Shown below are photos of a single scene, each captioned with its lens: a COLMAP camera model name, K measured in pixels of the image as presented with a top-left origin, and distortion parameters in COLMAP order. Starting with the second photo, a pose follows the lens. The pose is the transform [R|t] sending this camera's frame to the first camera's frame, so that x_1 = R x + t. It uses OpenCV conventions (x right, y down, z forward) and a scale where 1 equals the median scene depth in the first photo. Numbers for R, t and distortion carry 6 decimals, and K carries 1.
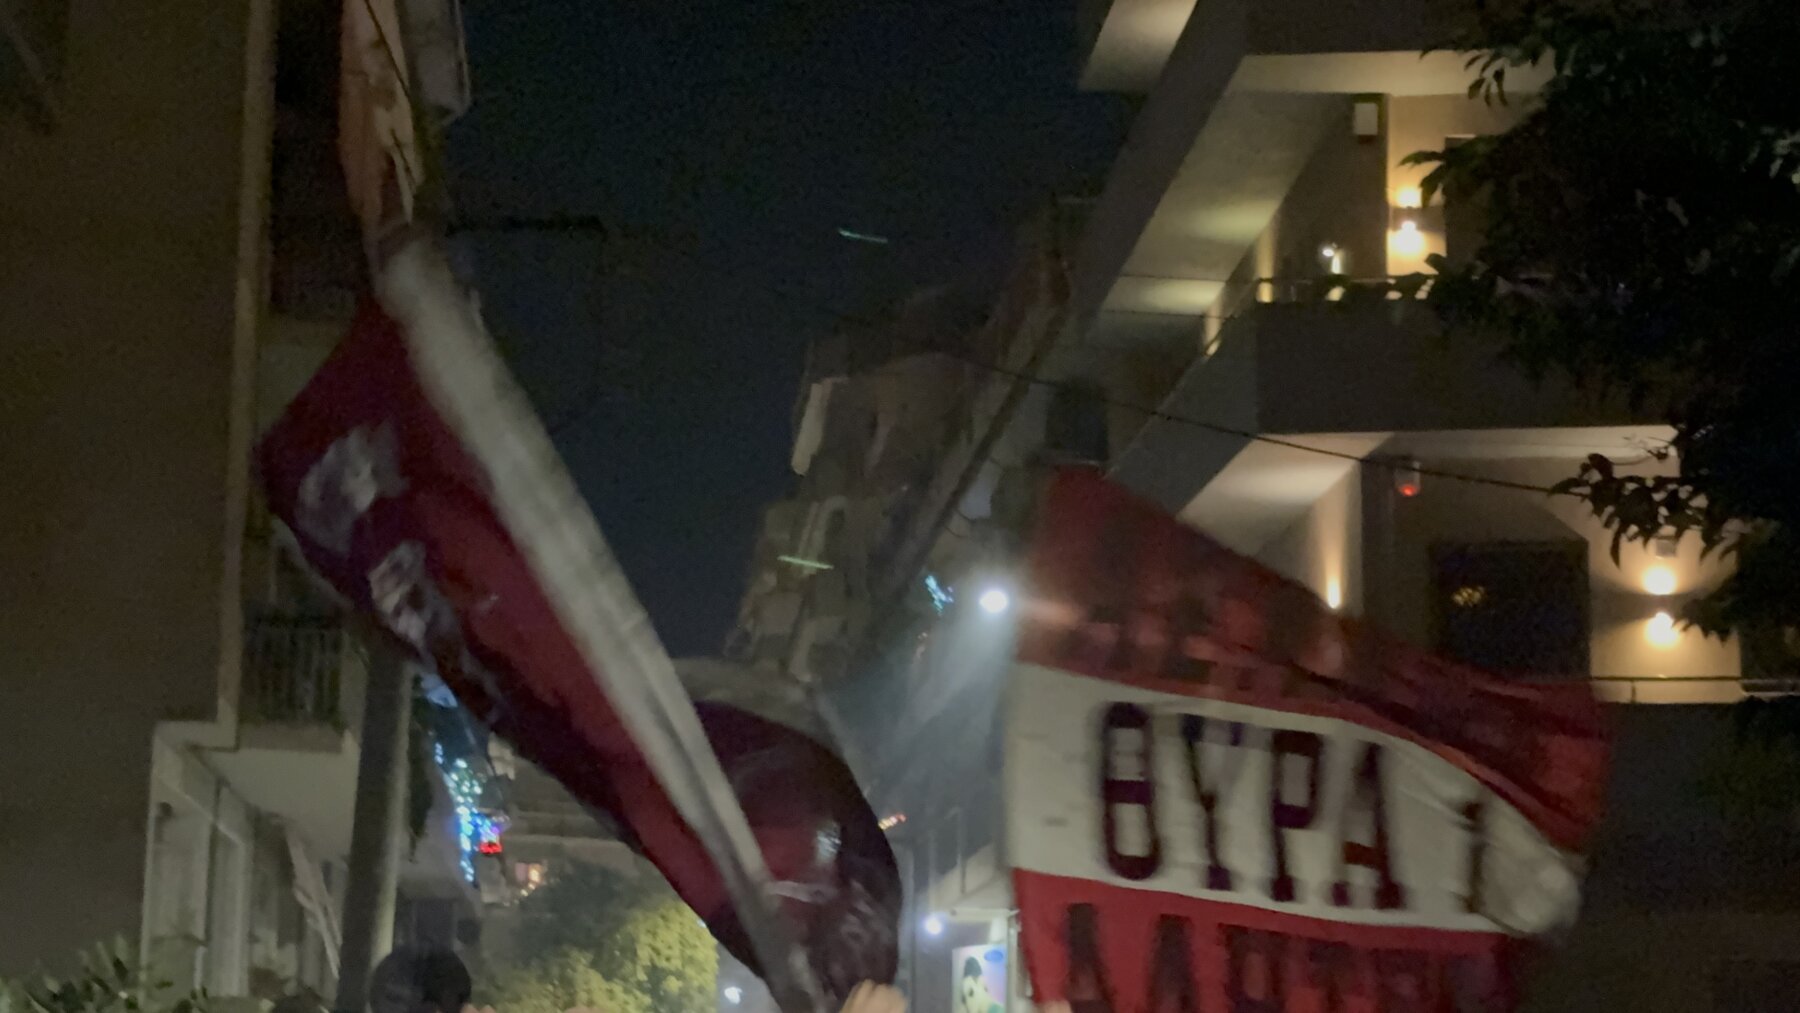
lens RADIAL K [[3408.2, 0, 900.0], [0, 3408.2, 506.5], [0, 0, 1]] dist [0.044414, 0.012874]
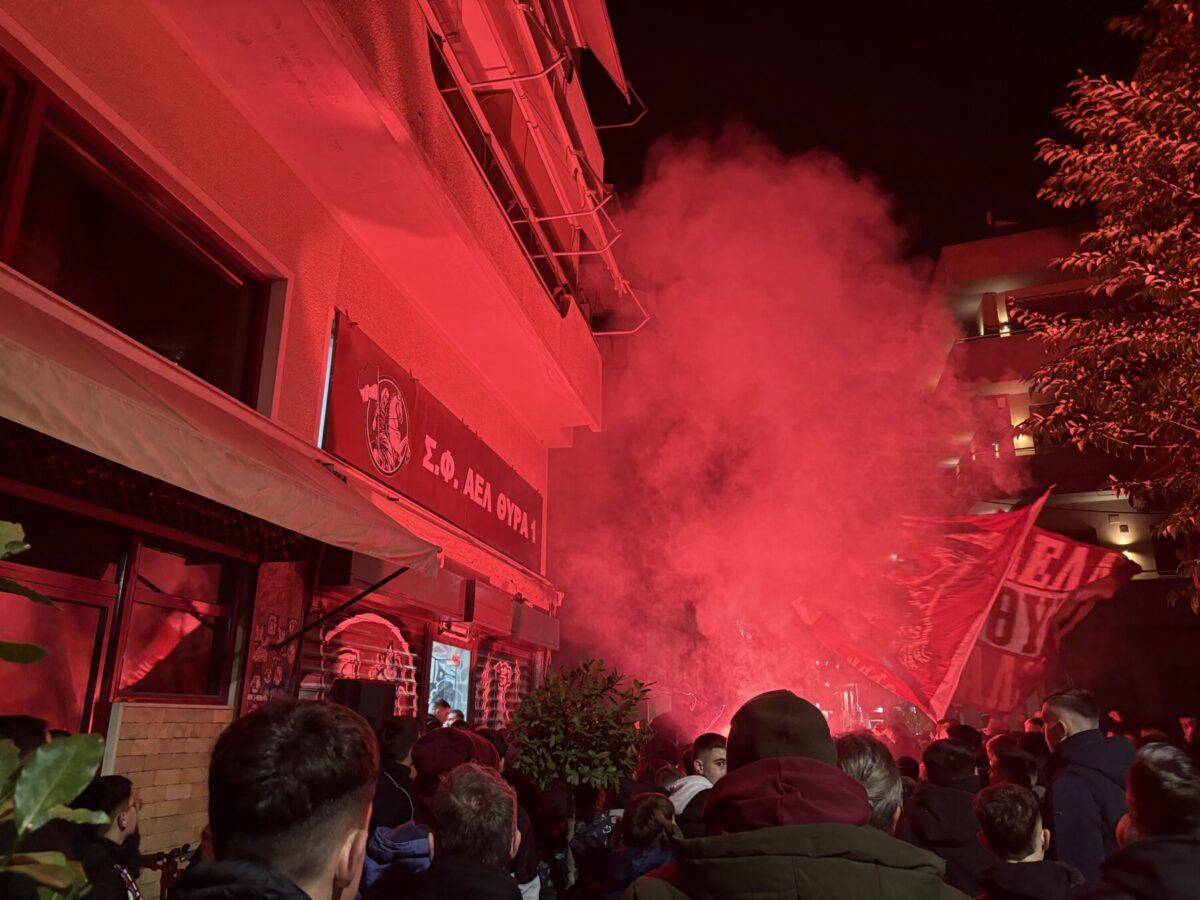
lens RADIAL K [[880.6, 0, 600.0], [0, 880.6, 450.0], [0, 0, 1]] dist [0.004672, 0.000833]
pose [[0.953363, -0.091421, -0.287649, 0.005879], [0.053722, 0.989205, -0.136339, 0.011910], [0.297008, 0.114527, 0.947982, 0.057759]]
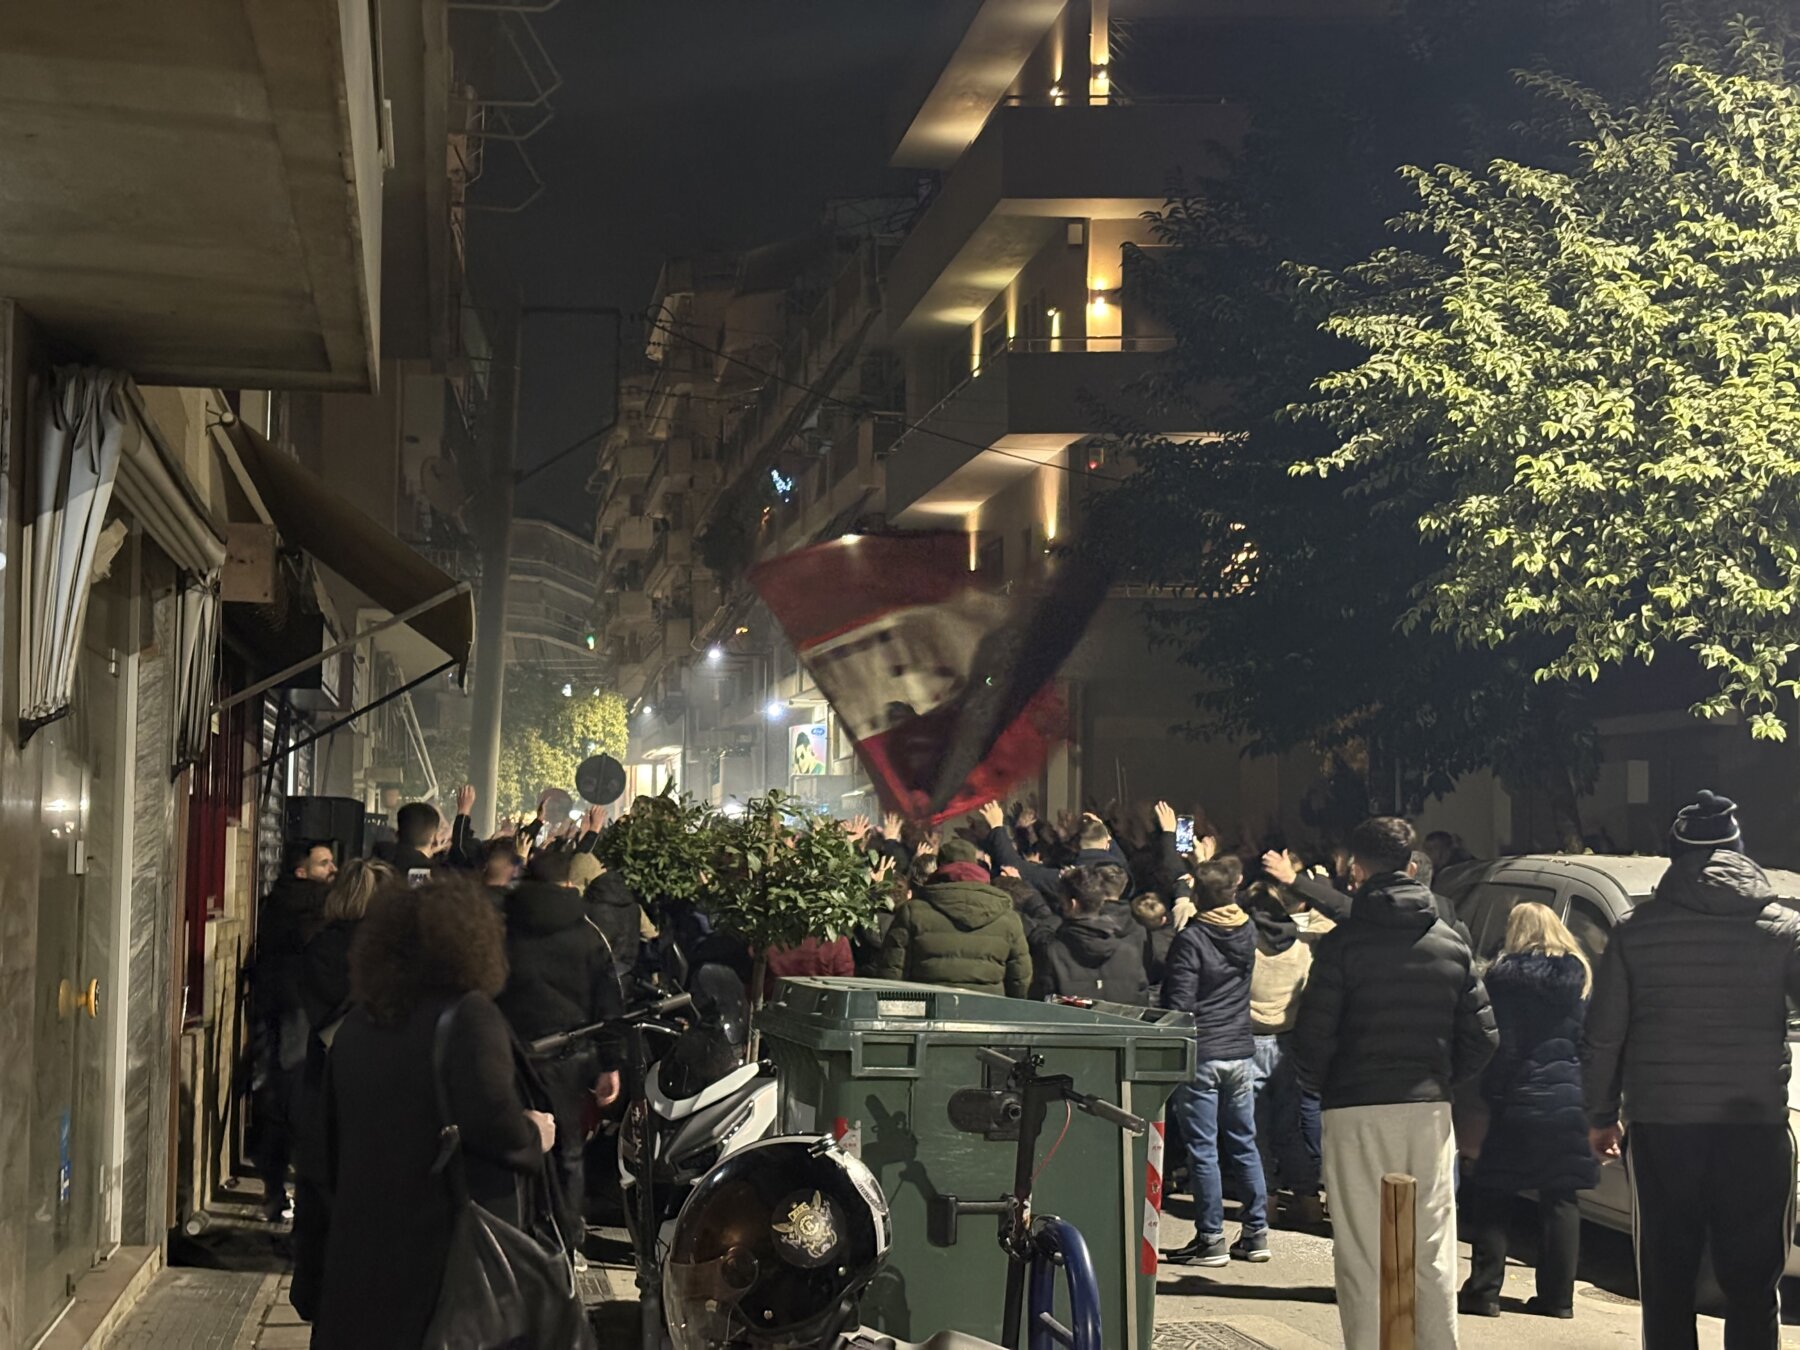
lens RADIAL K [[2718.5, 0, 900.0], [0, 2718.5, 675.0], [0, 0, 1]] dist [0.003137, 0.008001]
pose [[0.997469, 0.002364, 0.071064, -0.020473], [-0.010609, 0.993208, 0.115867, -0.028495], [-0.070307, -0.116328, 0.990719, -0.160604]]
